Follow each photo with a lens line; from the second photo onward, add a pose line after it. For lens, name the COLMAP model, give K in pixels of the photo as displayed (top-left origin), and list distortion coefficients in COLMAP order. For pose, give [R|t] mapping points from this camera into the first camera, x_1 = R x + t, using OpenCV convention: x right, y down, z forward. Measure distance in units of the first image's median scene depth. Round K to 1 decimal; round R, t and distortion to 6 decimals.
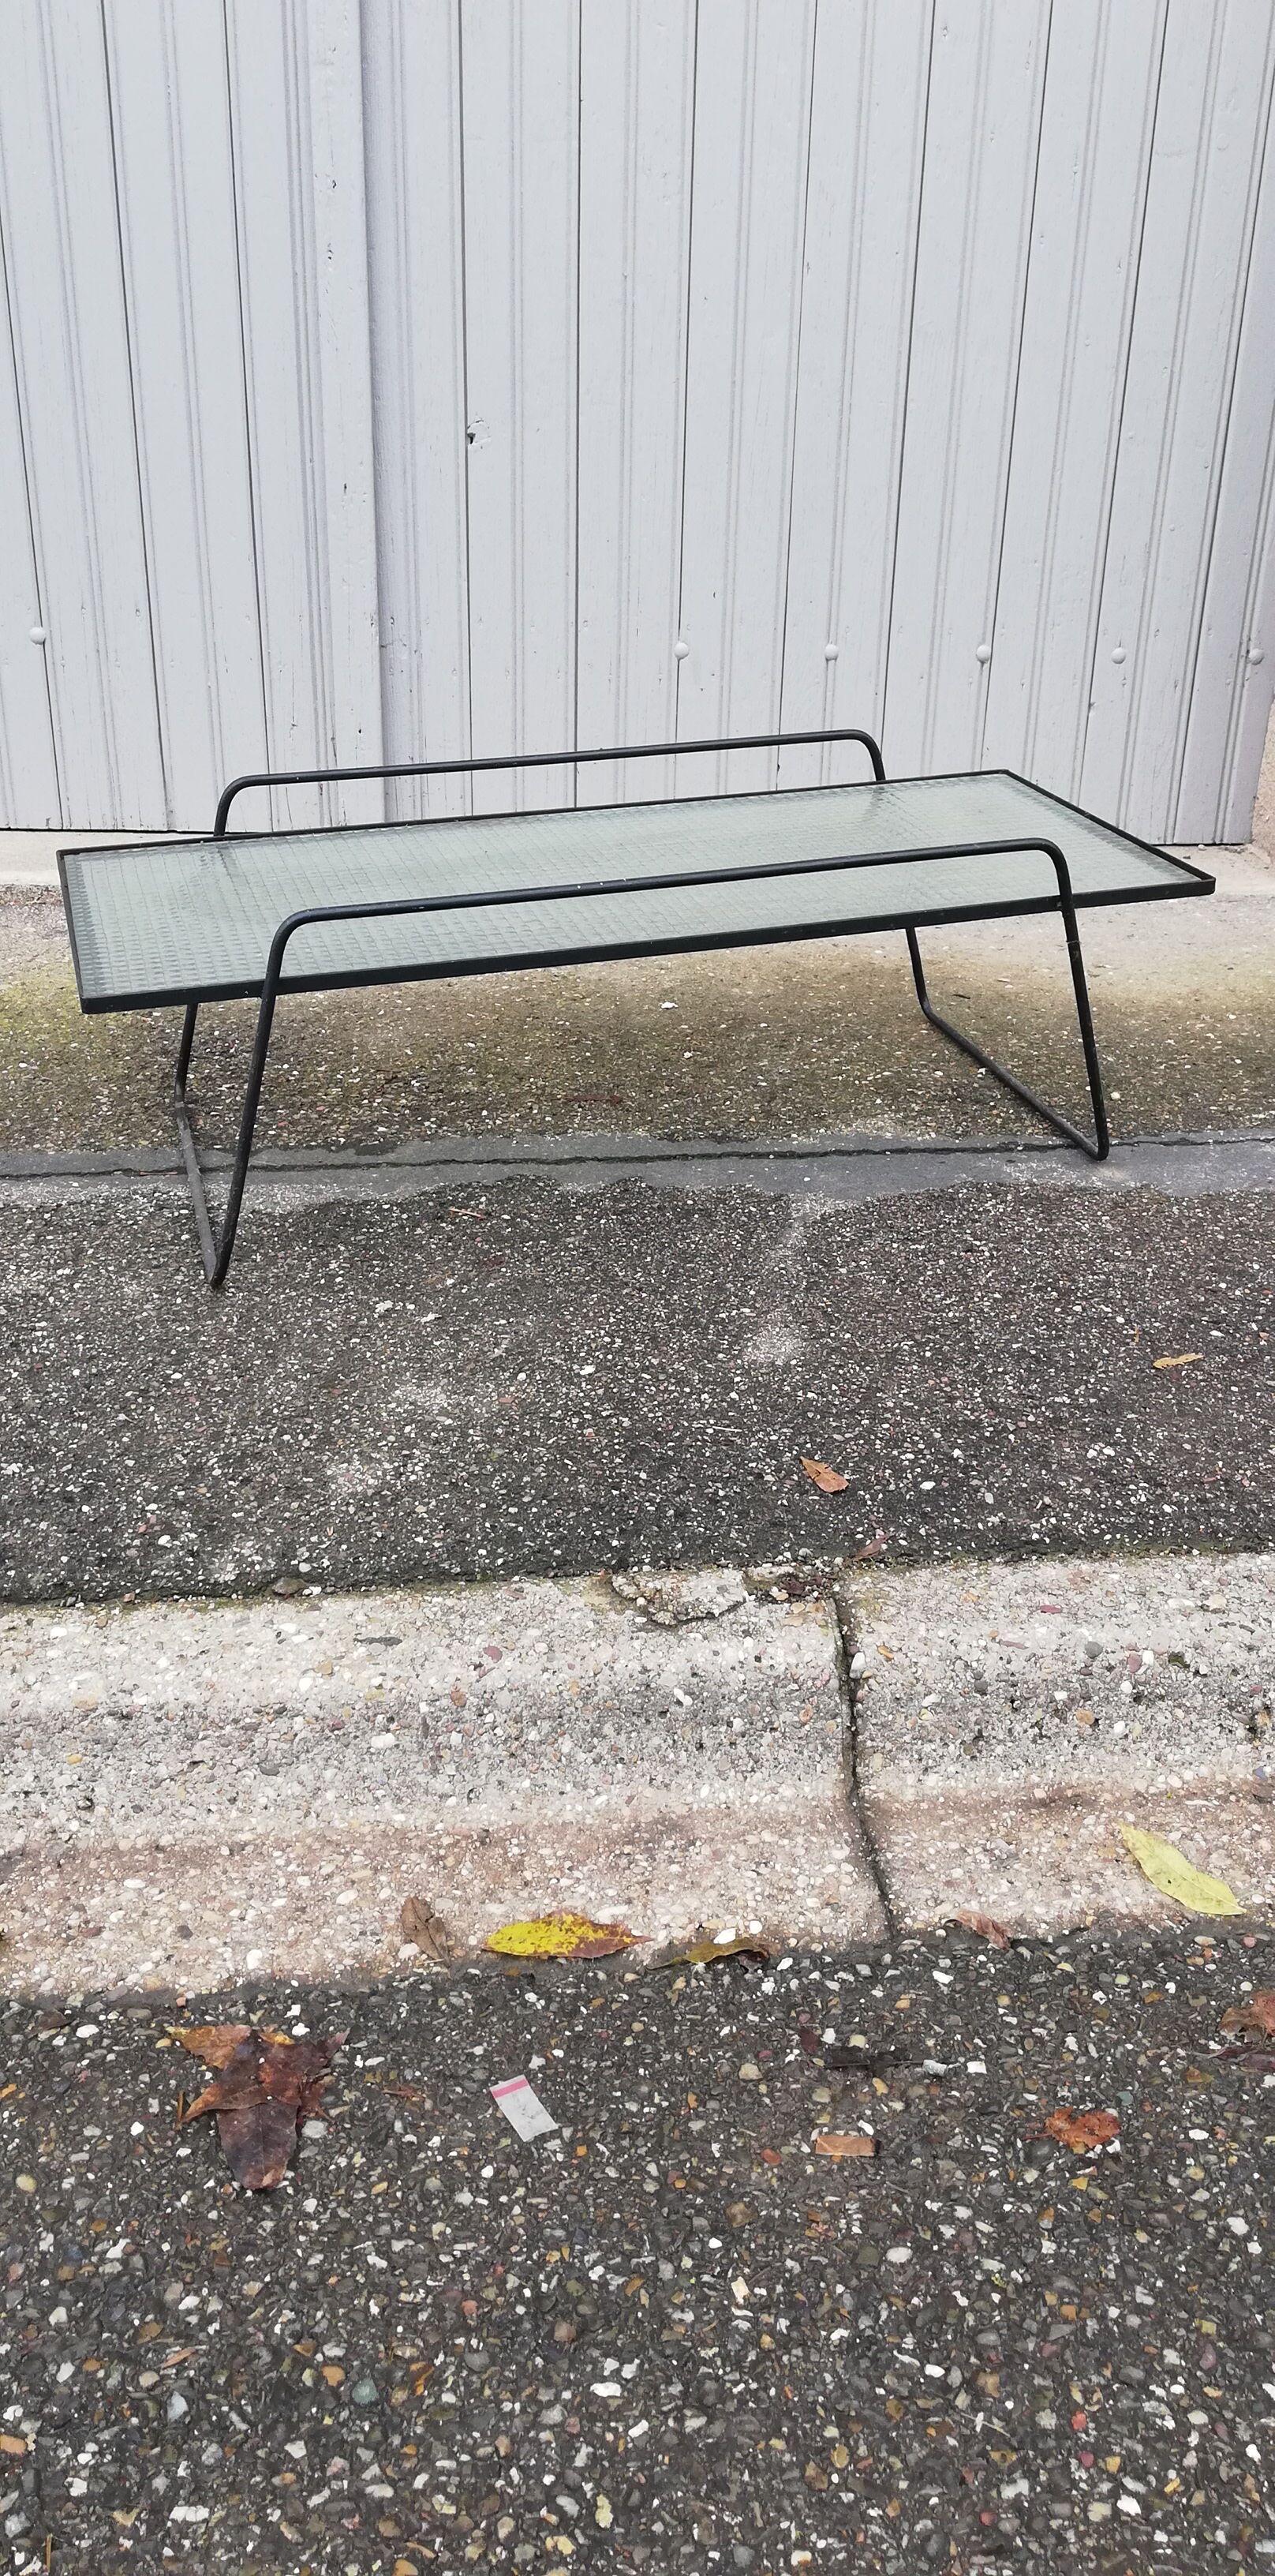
lens RADIAL K [[1943.7, 0, 640.6], [0, 1943.7, 1295.1], [0, 0, 1]] dist [0.066404, -0.092346]
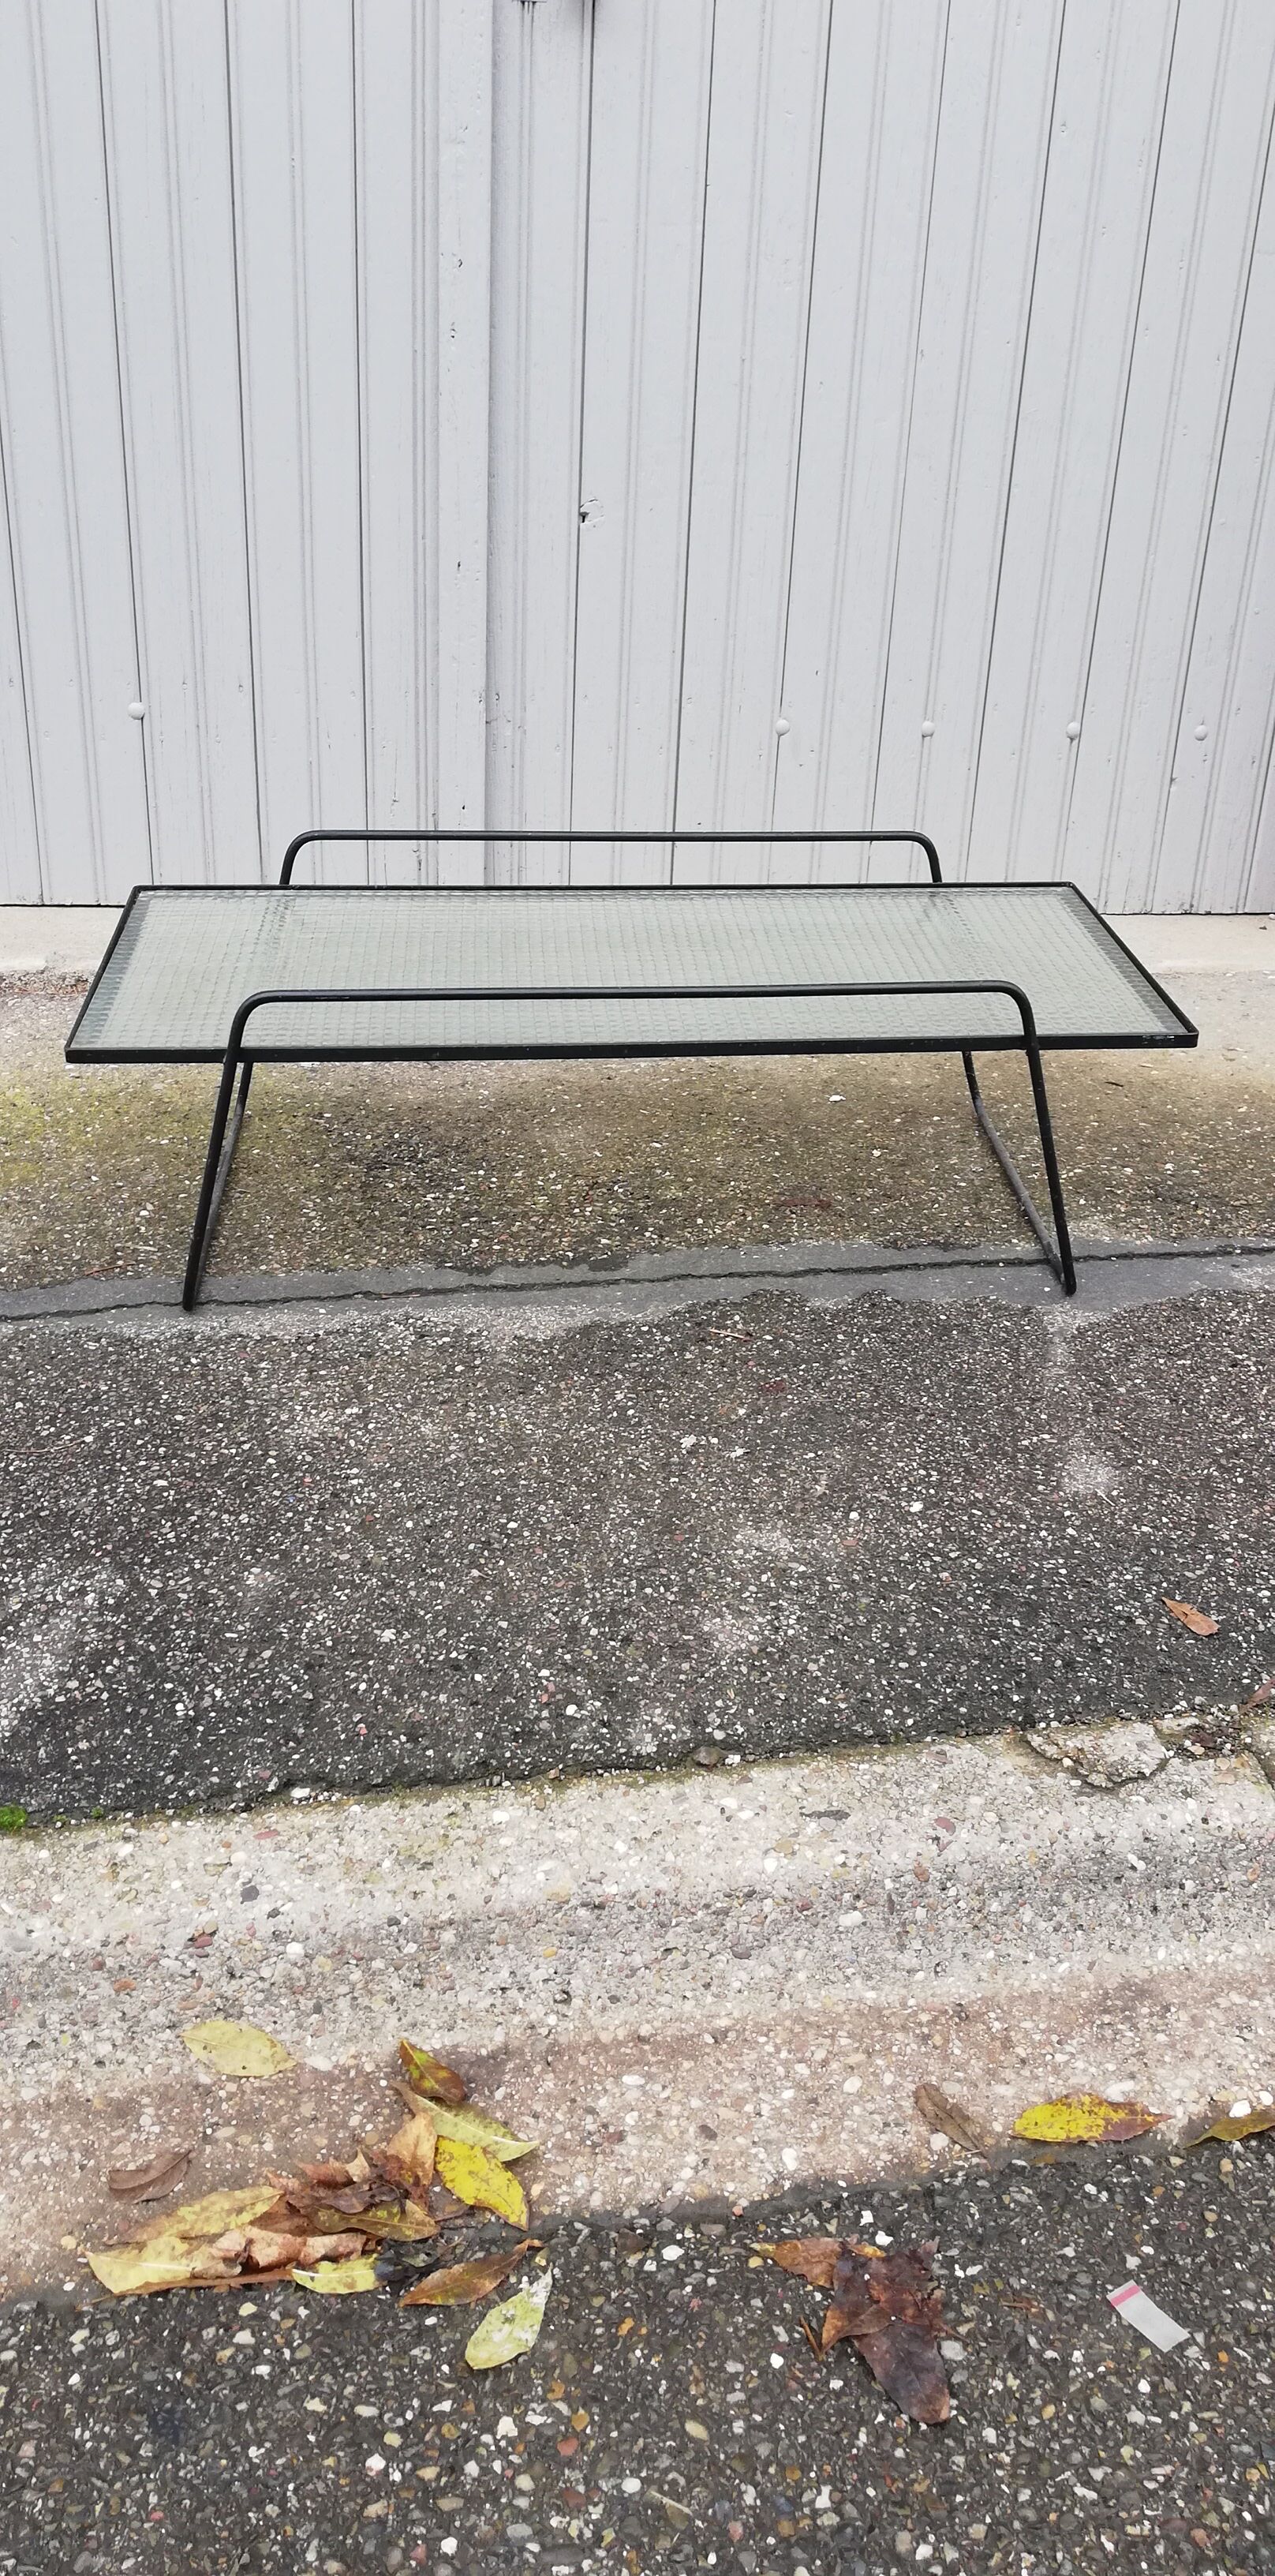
lens RADIAL K [[1943.7, 0, 640.9], [0, 1943.7, 1295.9], [0, 0, 1]] dist [0.066404, -0.092346]
pose [[0.995663, -0.020910, 0.090658, -0.256551], [0.020157, 0.999754, 0.009221, -0.082341], [-0.090828, -0.007354, 0.995839, 0.006555]]
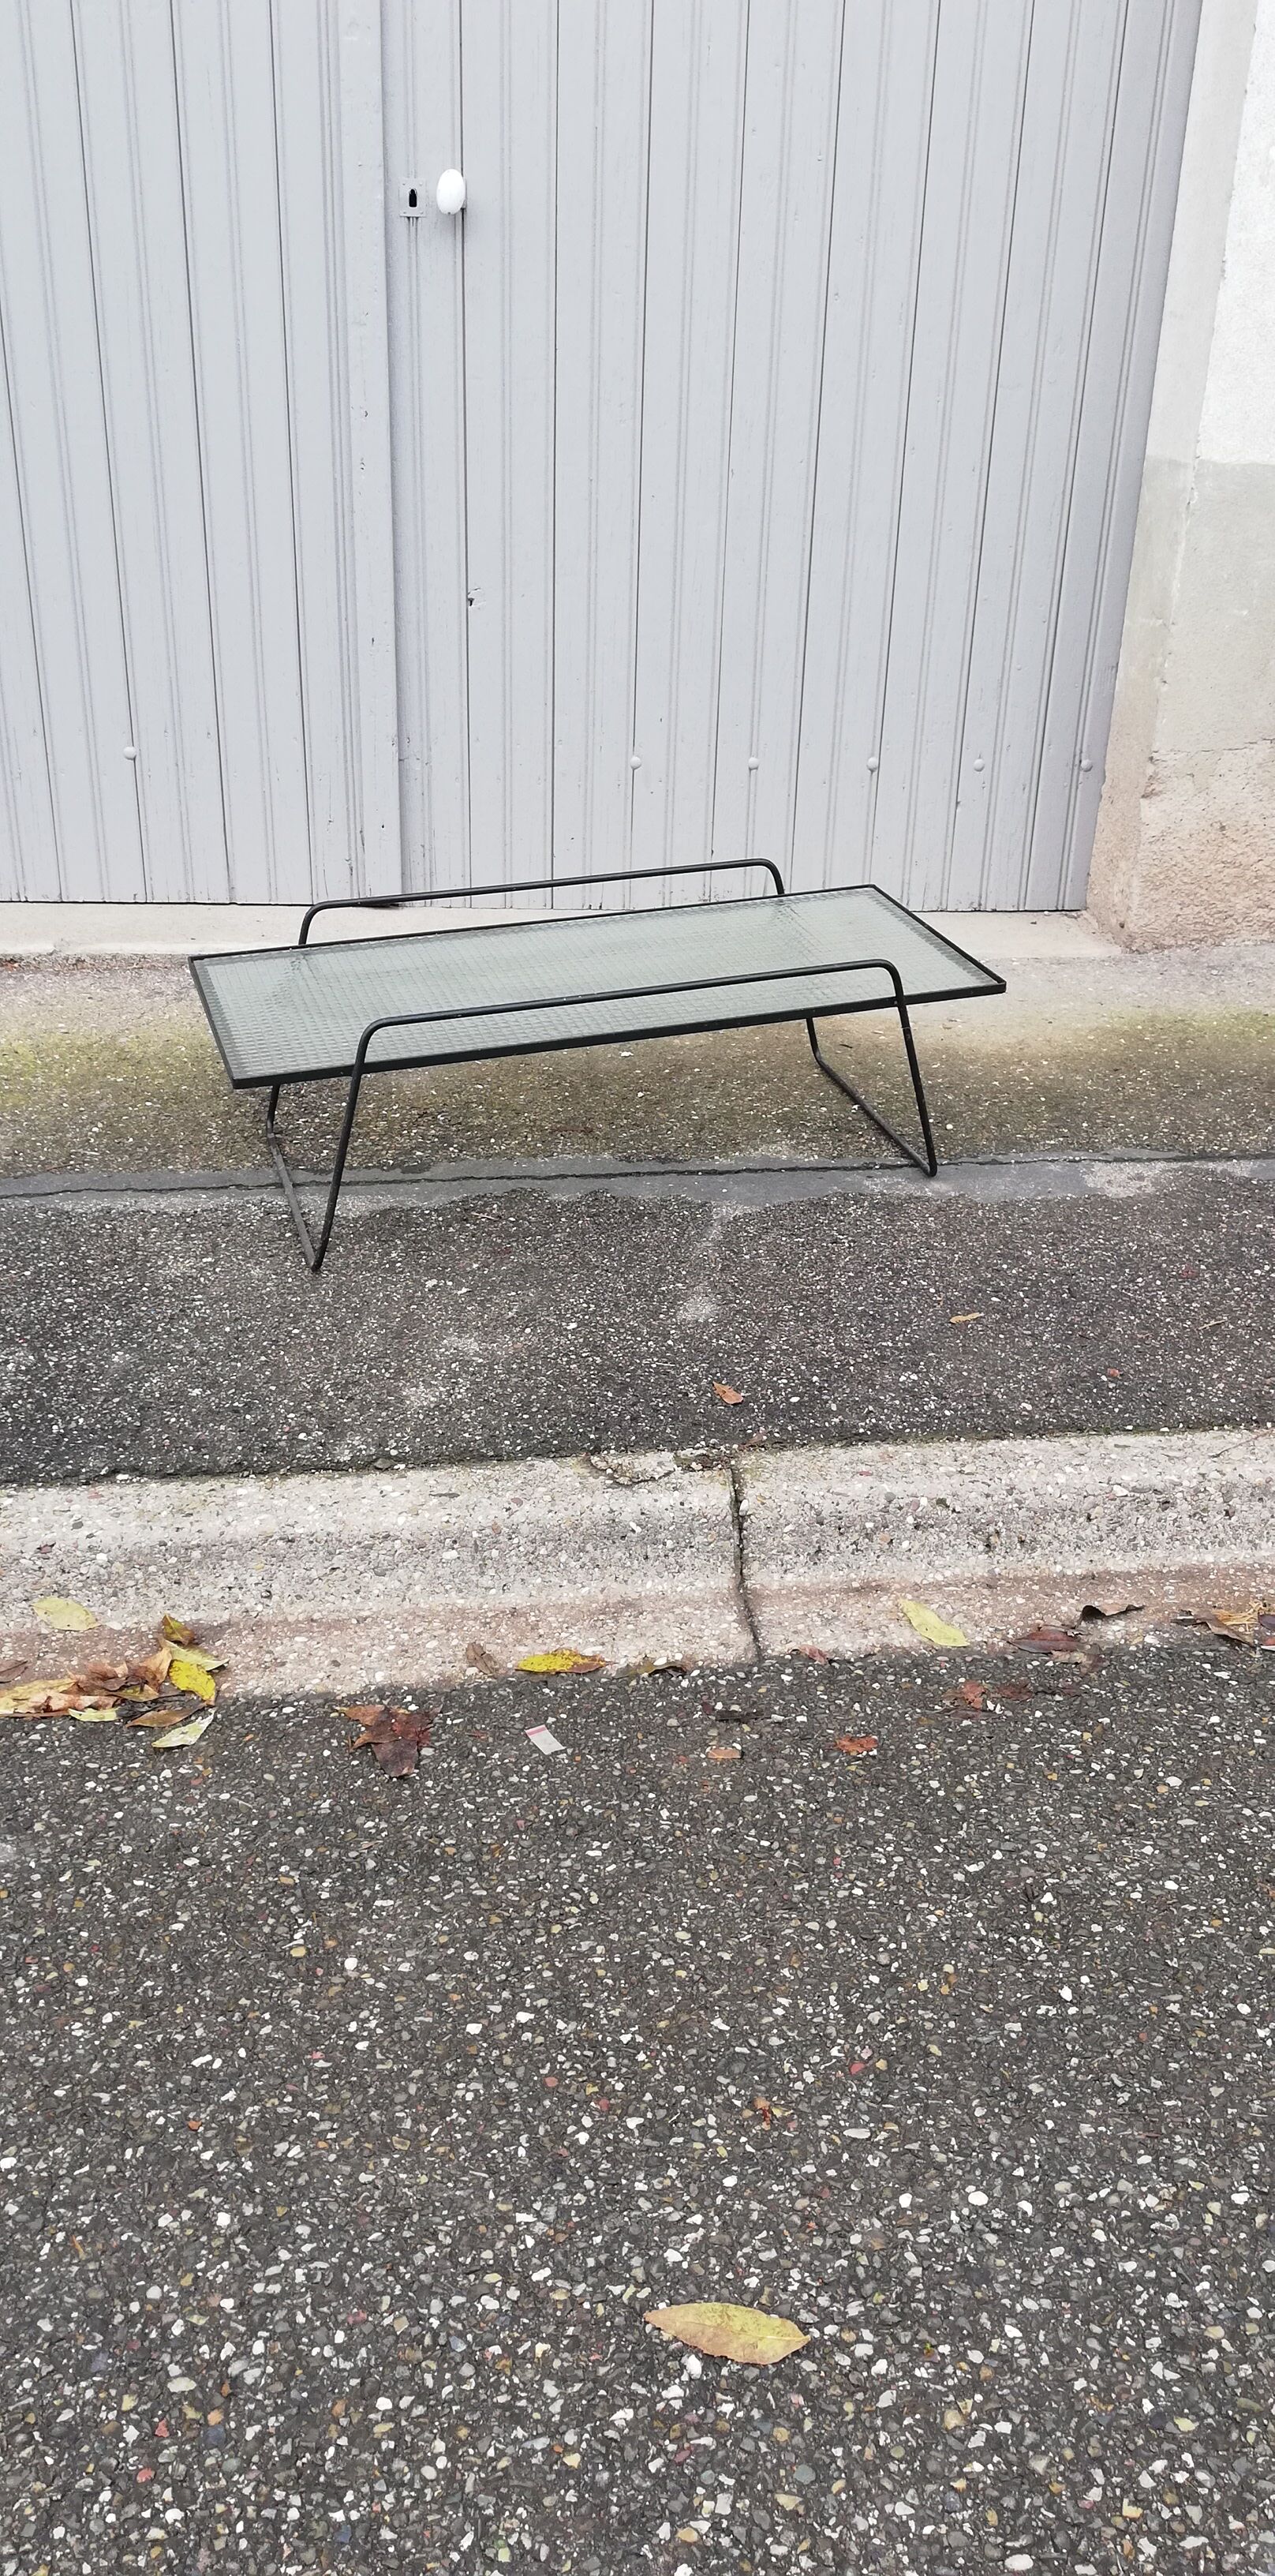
lens RADIAL K [[1943.7, 0, 638.9], [0, 1943.7, 1301.2], [0, 0, 1]] dist [0.066404, -0.092346]
pose [[0.999819, -0.004437, 0.018480, -0.003466], [0.004010, 0.999726, 0.023076, -0.014410], [-0.018577, -0.022998, 0.999563, -0.480564]]
